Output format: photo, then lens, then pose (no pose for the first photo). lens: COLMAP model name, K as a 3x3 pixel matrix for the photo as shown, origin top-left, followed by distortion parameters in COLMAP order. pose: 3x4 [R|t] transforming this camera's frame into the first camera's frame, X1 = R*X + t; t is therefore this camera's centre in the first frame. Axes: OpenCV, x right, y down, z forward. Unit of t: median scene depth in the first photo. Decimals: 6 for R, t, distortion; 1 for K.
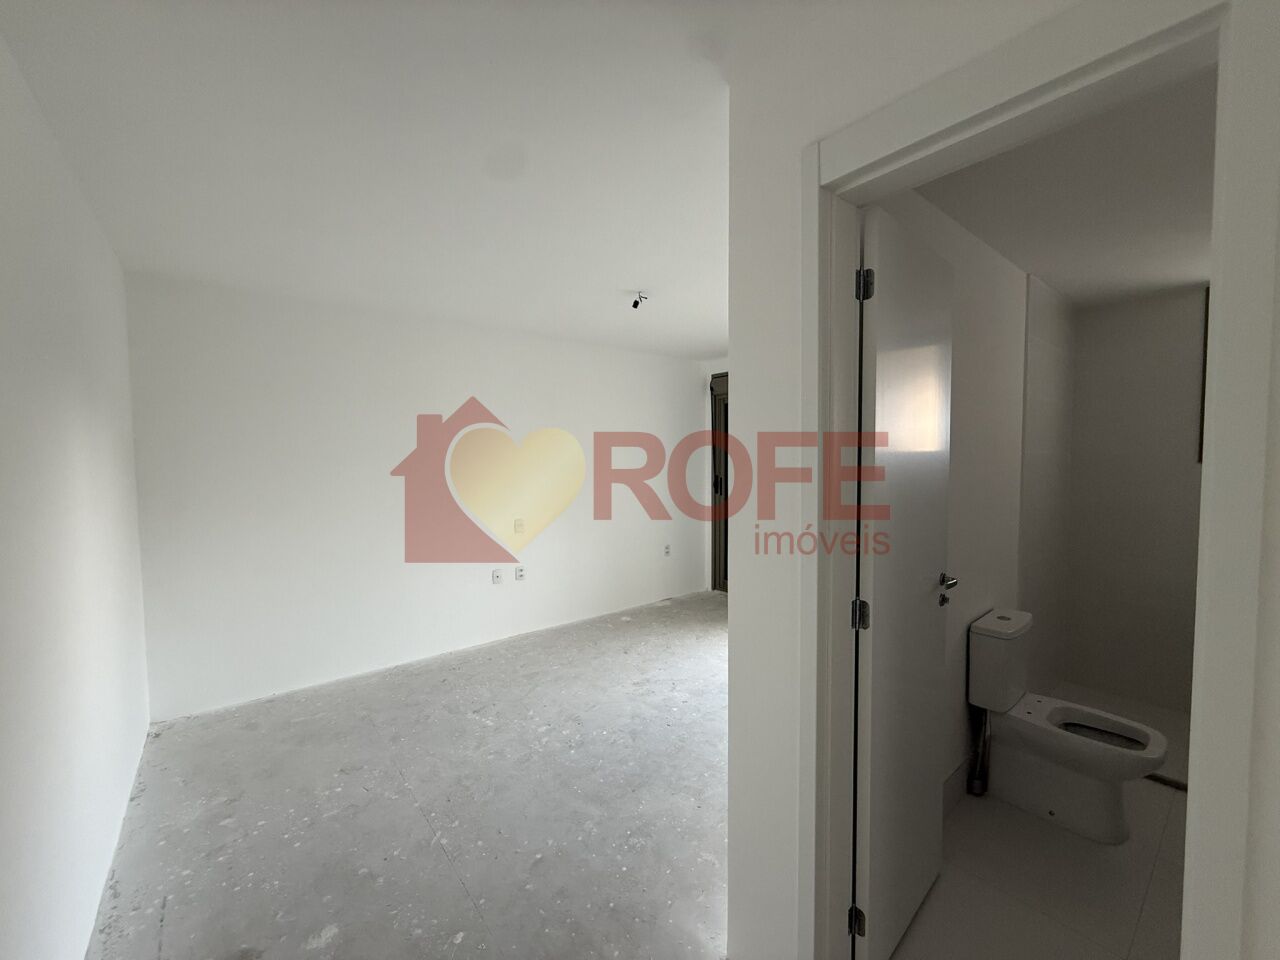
lens RADIAL K [[506.0, 0, 641.4], [0, 506.0, 477.8], [0, 0, 1]] dist [-0.003143, 0.000434]
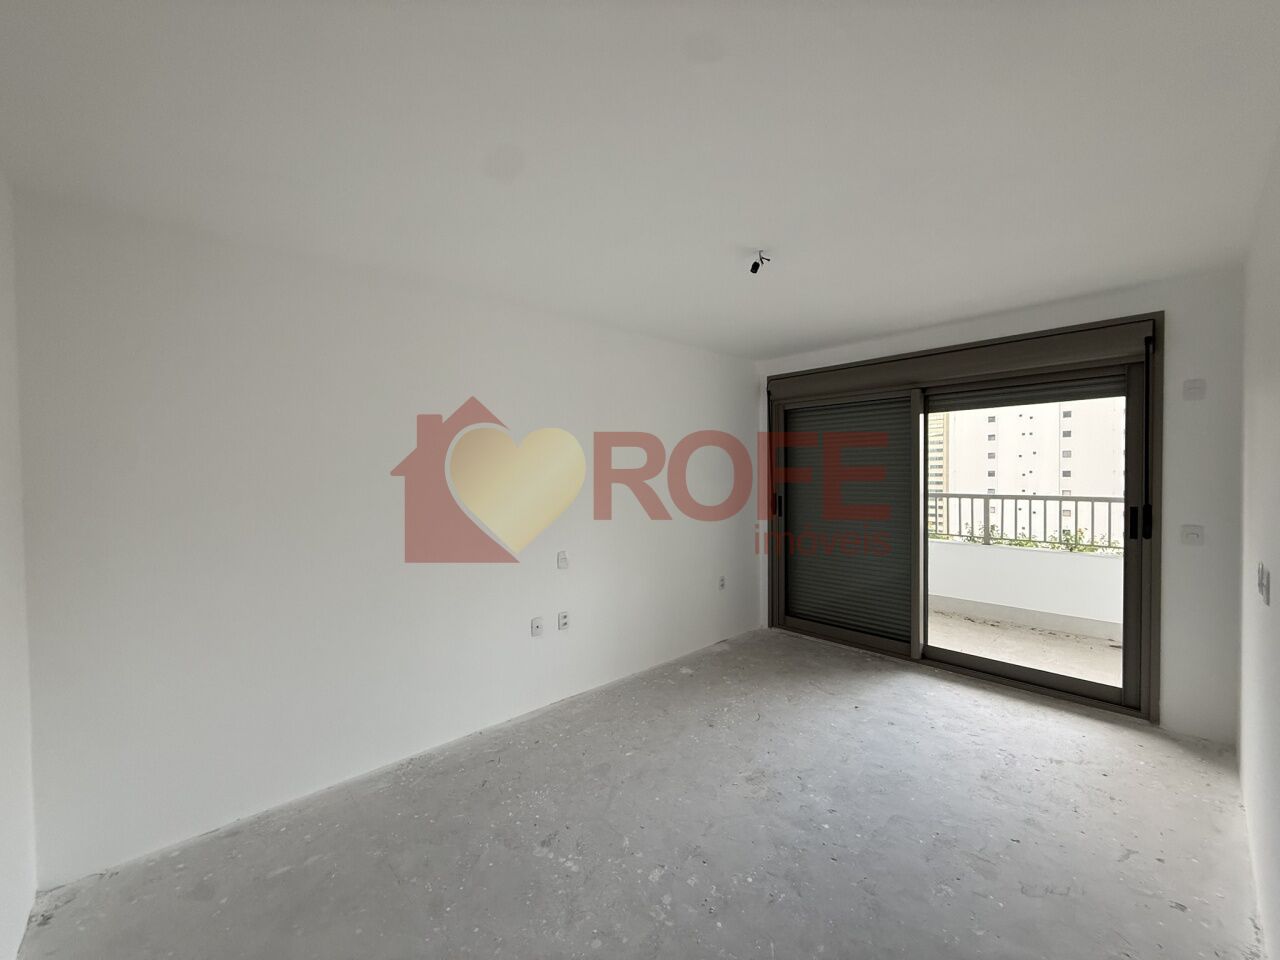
lens RADIAL K [[506.0, 0, 640.7], [0, 506.0, 475.8], [0, 0, 1]] dist [-0.003143, 0.000434]
pose [[0.998524, -0.002669, 0.054251, -0.201412], [0.004504, 0.999421, -0.033723, -0.010578], [-0.054130, 0.033917, 0.997958, 0.250908]]
